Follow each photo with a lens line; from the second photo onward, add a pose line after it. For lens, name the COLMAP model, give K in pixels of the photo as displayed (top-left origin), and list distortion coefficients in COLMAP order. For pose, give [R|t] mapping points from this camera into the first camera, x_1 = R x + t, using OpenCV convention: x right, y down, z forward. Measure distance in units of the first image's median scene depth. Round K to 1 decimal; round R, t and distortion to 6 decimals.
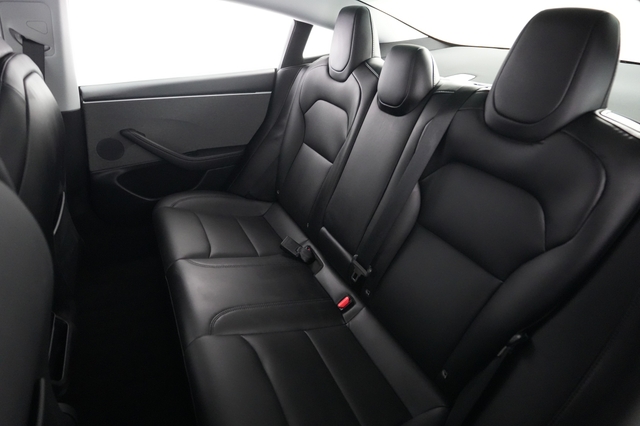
lens RADIAL K [[352.7, 0, 320.0], [0, 352.7, 213.0], [0, 0, 1]] dist [0.002152, 0.000469]
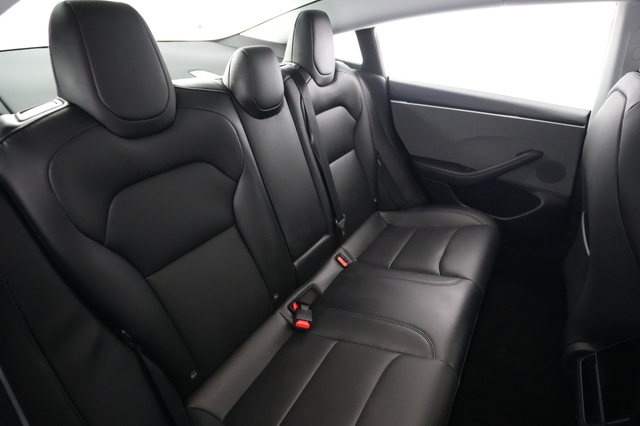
lens RADIAL K [[324.1, 0, 320.0], [0, 324.1, 213.0], [0, 0, 1]] dist [-0.000611, -0.000269]
pose [[-0.495945, -0.489006, 0.717574, -0.612383], [0.392640, 0.610775, 0.687595, -0.642691], [-0.774514, 0.622758, -0.110907, 1.086730]]
